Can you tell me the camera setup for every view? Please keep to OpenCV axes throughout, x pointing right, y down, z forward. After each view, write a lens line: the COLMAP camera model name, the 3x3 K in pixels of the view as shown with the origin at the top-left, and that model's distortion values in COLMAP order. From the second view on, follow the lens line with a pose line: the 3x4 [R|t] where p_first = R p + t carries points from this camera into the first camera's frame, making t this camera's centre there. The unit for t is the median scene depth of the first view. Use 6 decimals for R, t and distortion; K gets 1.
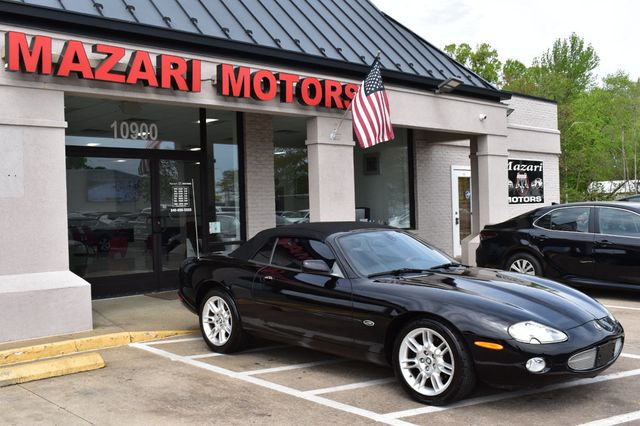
lens RADIAL K [[680.2, 0, 321.5], [0, 680.2, 208.0], [0, 0, 1]] dist [-0.064164, 0.000000]
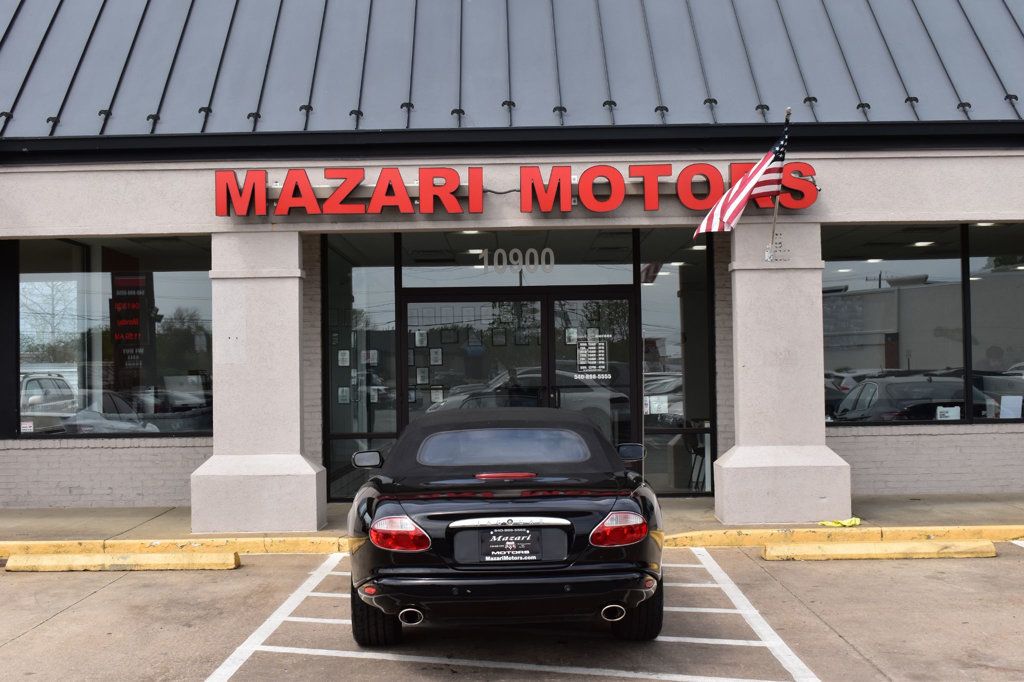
lens RADIAL K [[1333.0, 0, 511.4], [0, 1333.0, 340.1], [0, 0, 1]] dist [-0.033982, 0.000000]
pose [[0.715469, -0.001226, -0.698644, 0.824533], [-0.003930, 0.999976, -0.005779, -0.031951], [0.698634, 0.006880, 0.715447, 0.035469]]
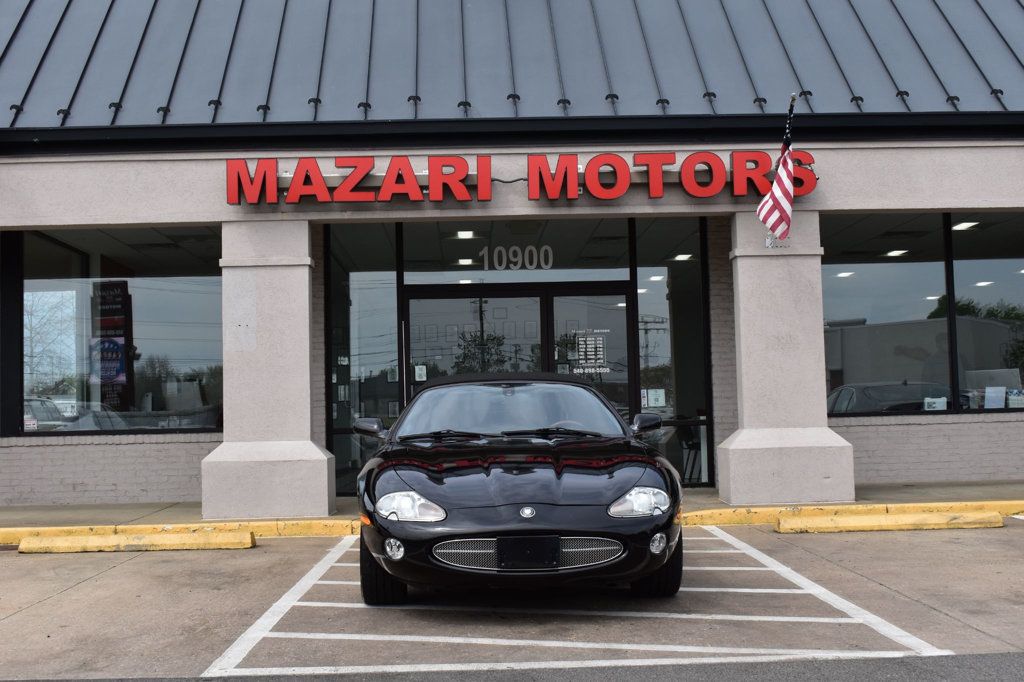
lens RADIAL K [[1272.6, 0, 511.8], [0, 1272.6, 339.7], [0, 0, 1]] dist [-0.040293, 0.000000]
pose [[0.739960, -0.032951, -0.671843, 0.749486], [0.003941, 0.998995, -0.044655, 0.036692], [0.672639, 0.030395, 0.739346, 0.029029]]
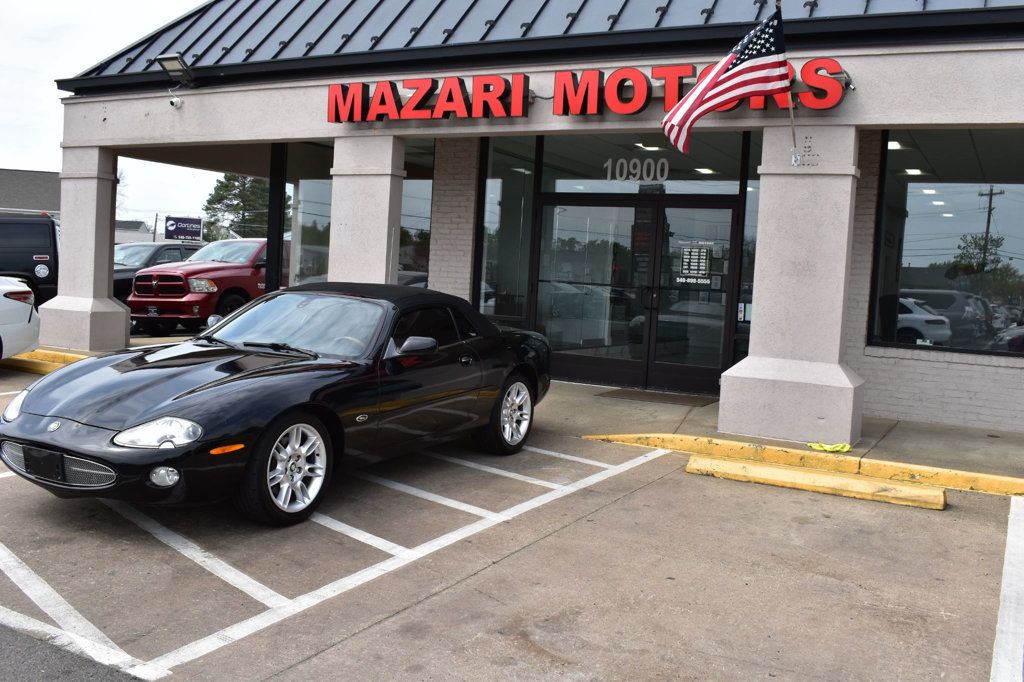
lens RADIAL K [[972.2, 0, 510.4], [0, 972.2, 339.6], [0, 0, 1]] dist [-0.078322, 0.000000]
pose [[0.290036, 0.107108, -0.951003, 0.894221], [-0.062646, 0.993711, 0.092812, -0.022753], [0.954963, 0.032658, 0.294922, 0.692100]]
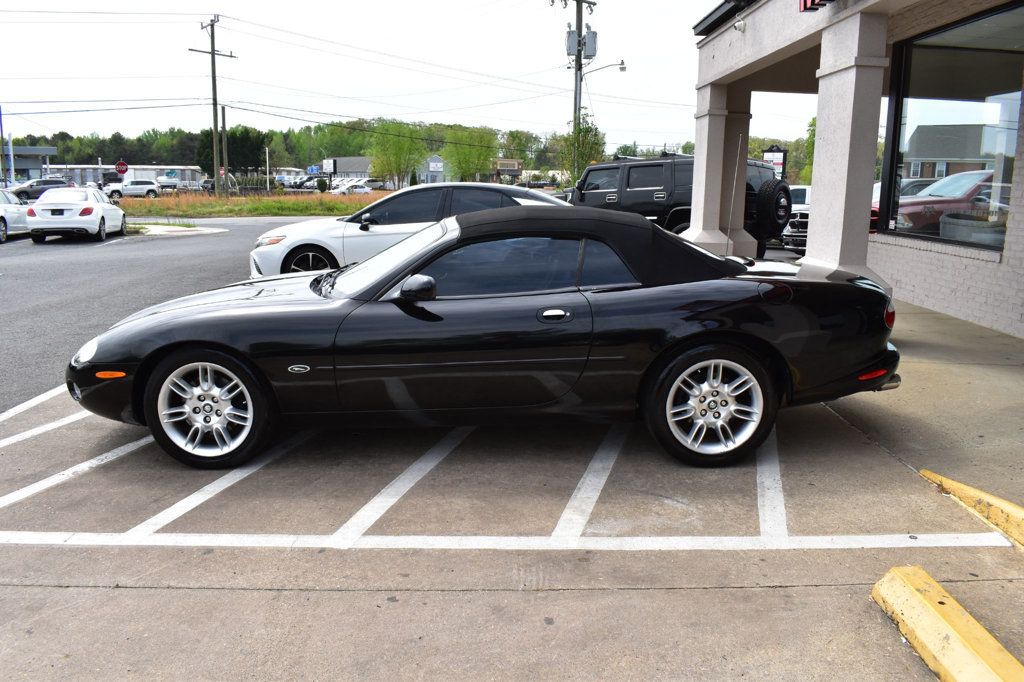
lens RADIAL K [[796.7, 0, 511.0], [0, 796.7, 344.9], [0, 0, 1]] dist [-0.103695, 0.021878]
pose [[-0.697391, 0.161326, -0.698297, 0.440501], [0.005165, 0.975442, 0.220195, -0.011356], [0.716672, 0.149956, -0.681098, 1.207550]]
